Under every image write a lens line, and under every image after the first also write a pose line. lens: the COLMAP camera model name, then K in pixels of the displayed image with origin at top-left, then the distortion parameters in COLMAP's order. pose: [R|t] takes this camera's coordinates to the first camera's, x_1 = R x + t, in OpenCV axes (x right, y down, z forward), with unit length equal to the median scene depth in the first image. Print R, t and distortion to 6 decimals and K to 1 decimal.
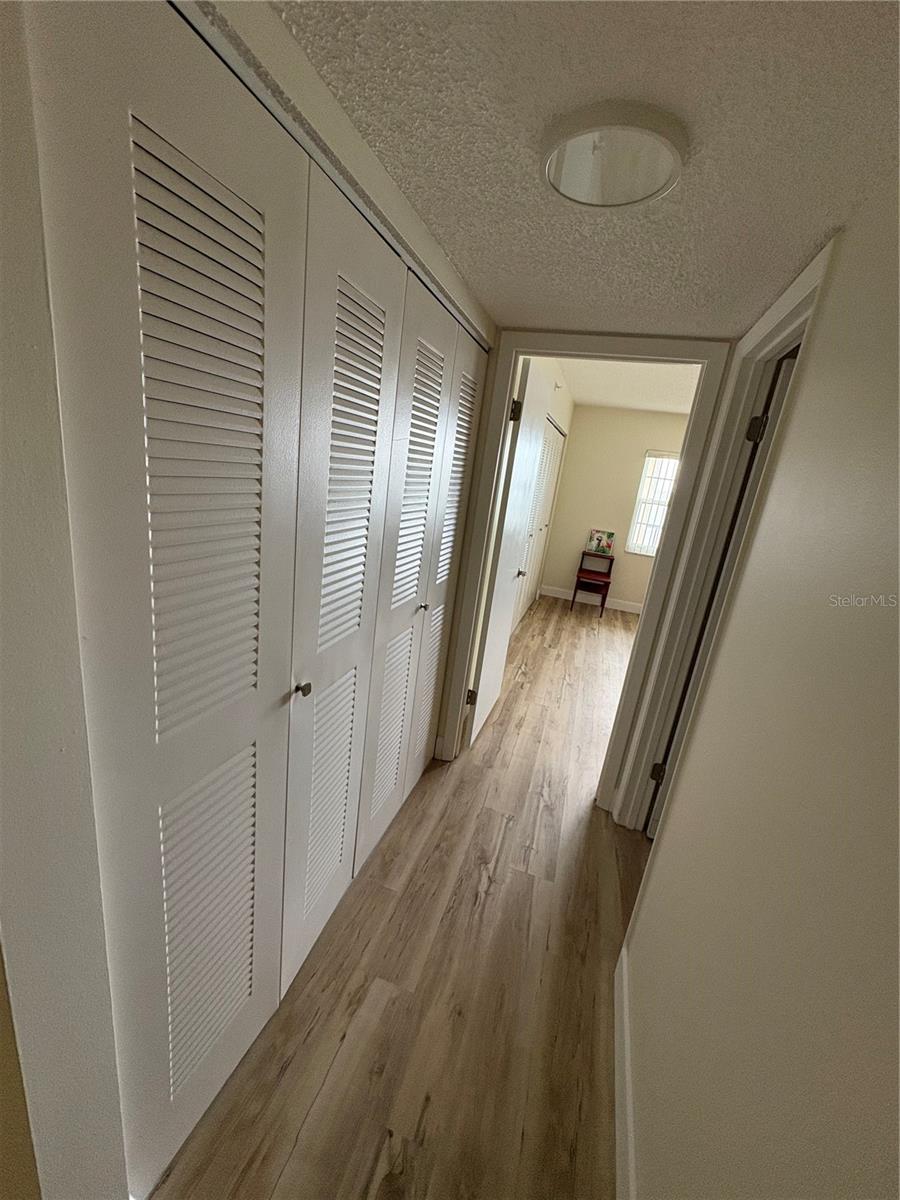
lens RADIAL K [[478.0, 0, 448.1], [0, 478.0, 599.5], [0, 0, 1]] dist [0.000078, 0.000417]
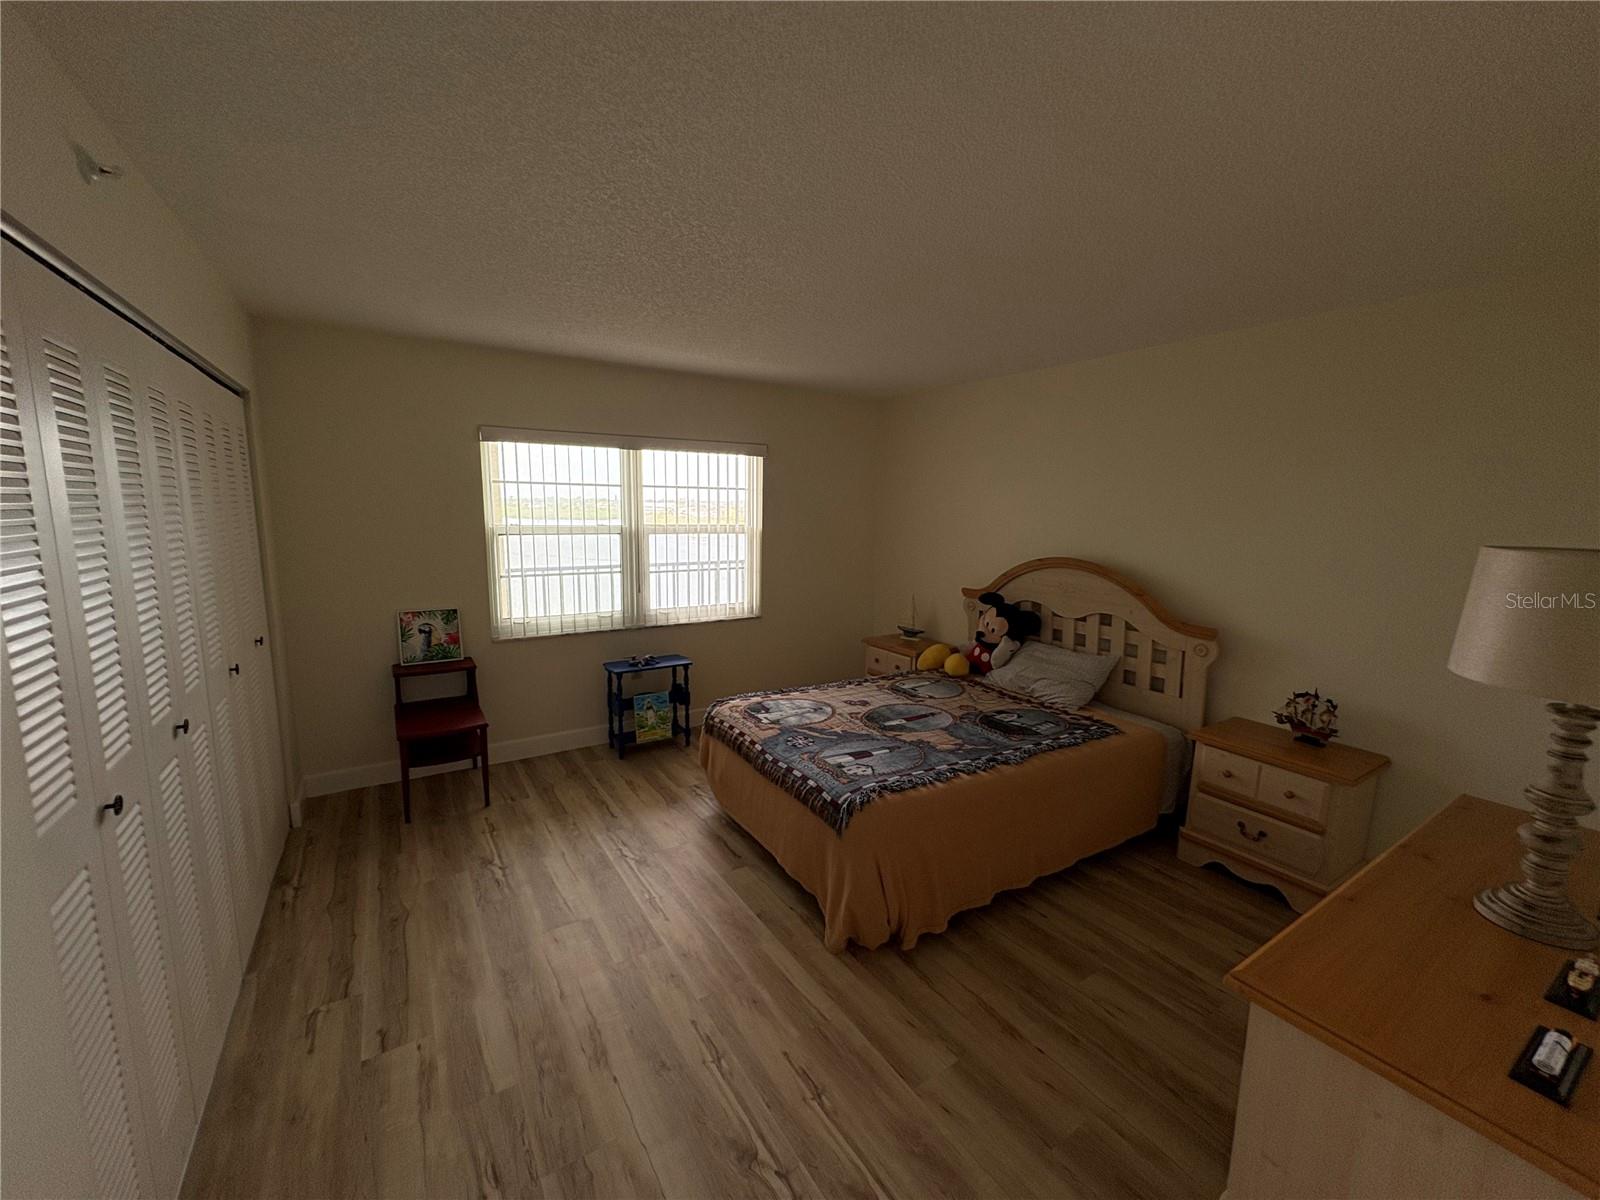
lens RADIAL K [[637.3, 0, 795.0], [0, 637.3, 601.6], [0, 0, 1]] dist [0.000078, 0.000417]
pose [[0.634160, -0.229641, 0.738313, 0.116381], [0.277997, 0.958742, 0.059423, -0.101618], [-0.721498, 0.167565, 0.671835, 0.395301]]
